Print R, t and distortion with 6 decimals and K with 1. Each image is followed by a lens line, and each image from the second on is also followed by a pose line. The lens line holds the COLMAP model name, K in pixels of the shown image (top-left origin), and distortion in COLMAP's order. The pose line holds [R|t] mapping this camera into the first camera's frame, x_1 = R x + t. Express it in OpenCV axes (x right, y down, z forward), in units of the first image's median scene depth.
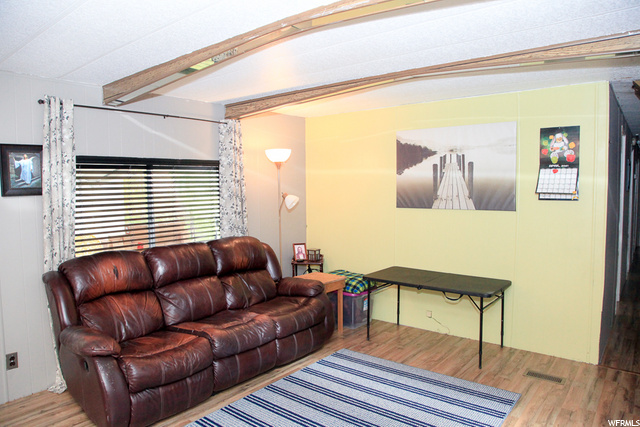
lens RADIAL K [[434.6, 0, 318.2], [0, 434.6, 213.9], [0, 0, 1]] dist [-0.121973, 0.064036]
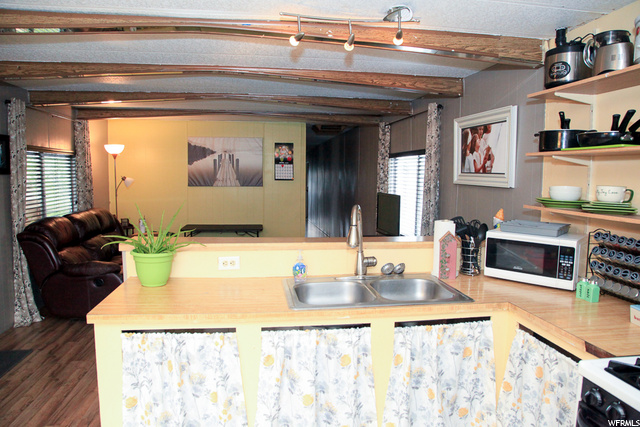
lens RADIAL K [[434.6, 0, 318.2], [0, 434.6, 213.9], [0, 0, 1]] dist [-0.121973, 0.064036]
pose [[0.674090, -0.051268, 0.736868, -0.781929], [0.032221, 0.998680, 0.040008, 0.045612], [-0.737946, -0.003227, 0.674852, -0.460577]]
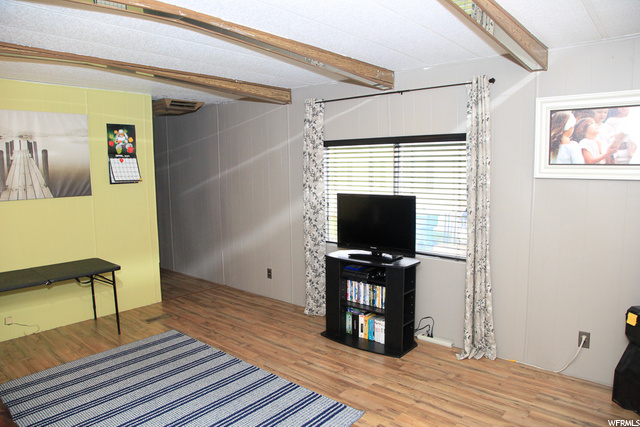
lens RADIAL K [[434.6, 0, 318.2], [0, 434.6, 213.9], [0, 0, 1]] dist [-0.121973, 0.064036]
pose [[0.027759, -0.098837, 0.994716, -0.639273], [0.080409, 0.992096, 0.096333, -0.017648], [-0.996375, 0.077310, 0.035487, 0.374507]]
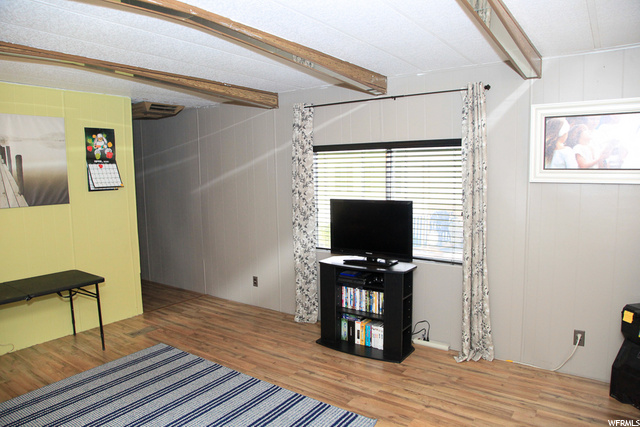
lens RADIAL K [[434.6, 0, 318.2], [0, 434.6, 213.9], [0, 0, 1]] dist [-0.121973, 0.064036]
pose [[-0.064266, -0.088052, 0.994041, -0.623545], [0.084602, 0.992033, 0.093344, -0.026121], [-0.994340, 0.090096, -0.056305, 0.452614]]
